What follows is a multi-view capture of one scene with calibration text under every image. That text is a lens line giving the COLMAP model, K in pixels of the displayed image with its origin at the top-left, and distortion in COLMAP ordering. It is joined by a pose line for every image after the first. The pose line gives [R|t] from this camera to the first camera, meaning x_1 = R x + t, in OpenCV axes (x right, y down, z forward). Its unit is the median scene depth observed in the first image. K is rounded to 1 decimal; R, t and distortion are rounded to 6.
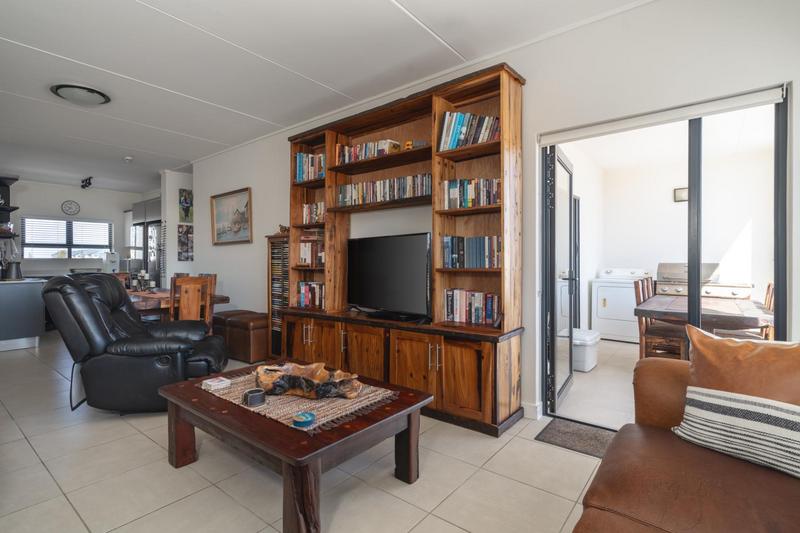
lens RADIAL K [[387.4, 0, 400.0], [0, 387.4, 266.5], [0, 0, 1]] dist [-0.002147, -0.000246]
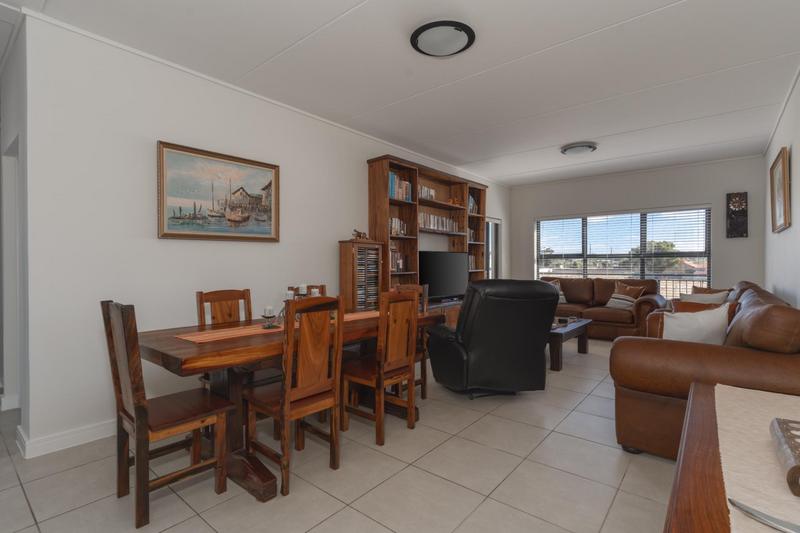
lens RADIAL K [[387.4, 0, 400.0], [0, 387.4, 266.5], [0, 0, 1]] dist [-0.002147, -0.000246]
pose [[0.022169, -0.005441, 0.999739, -1.749204], [0.011246, 0.999923, 0.005193, -0.027434], [-0.999691, 0.011128, 0.022228, 1.190290]]
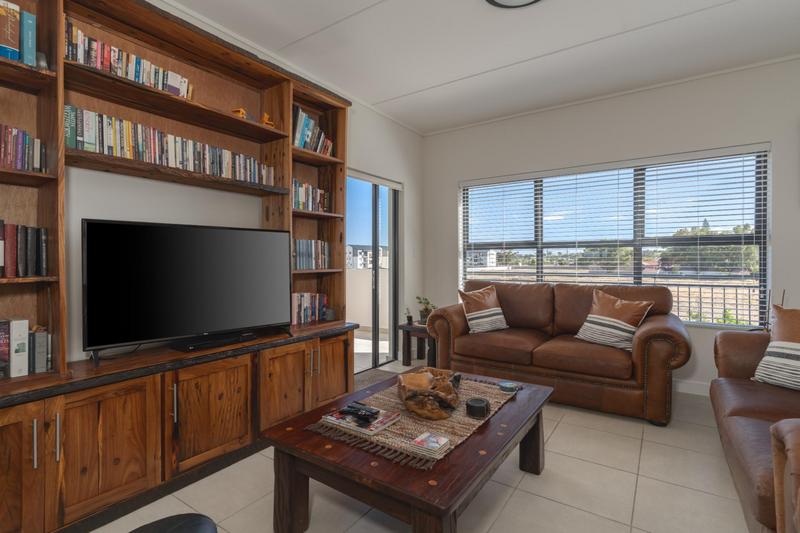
lens RADIAL K [[387.4, 0, 400.0], [0, 387.4, 266.5], [0, 0, 1]] dist [-0.002147, -0.000246]
pose [[-0.070237, -0.010287, 0.997477, -0.769316], [0.012574, 0.999858, 0.011196, -0.011152], [-0.997451, 0.013329, -0.070098, 0.737466]]
